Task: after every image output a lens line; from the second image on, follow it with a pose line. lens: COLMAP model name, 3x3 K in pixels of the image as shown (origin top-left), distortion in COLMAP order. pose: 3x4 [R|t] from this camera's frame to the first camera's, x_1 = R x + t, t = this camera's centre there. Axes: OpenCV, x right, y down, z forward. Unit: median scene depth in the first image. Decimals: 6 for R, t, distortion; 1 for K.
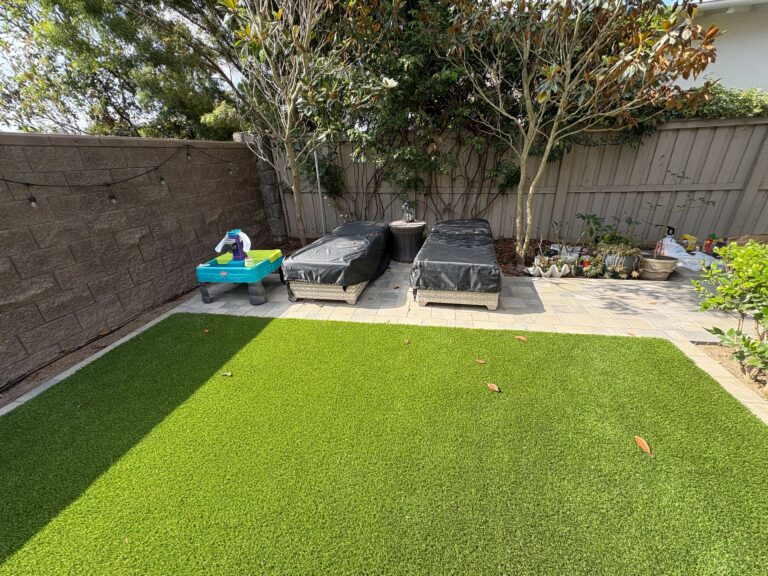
lens RADIAL K [[301.9, 0, 386.0], [0, 301.9, 285.8], [0, 0, 1]] dist [0.001508, 0.000094]
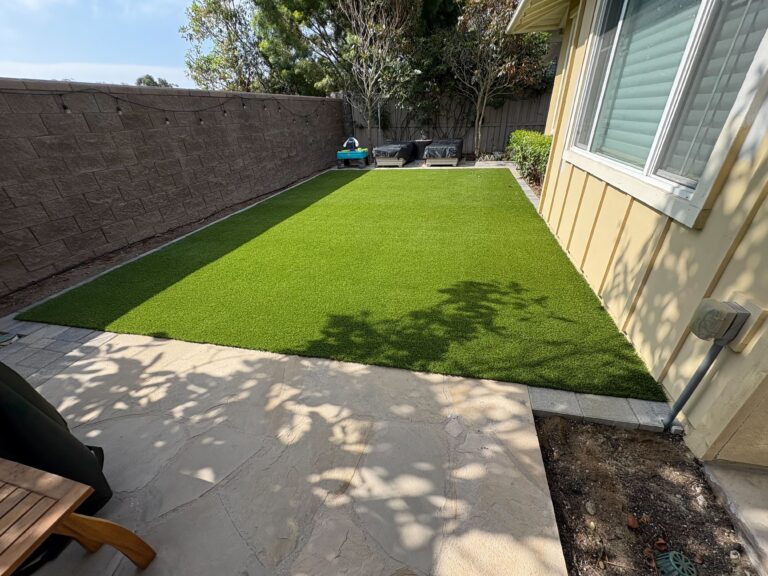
lens RADIAL K [[301.9, 0, 384.1], [0, 301.9, 287.5], [0, 0, 1]] dist [0.001508, 0.000094]
pose [[0.998843, 0.025690, -0.040663, -0.092910], [-0.020588, 0.992407, 0.121258, 0.590257], [0.043470, -0.120281, 0.991788, -1.273358]]
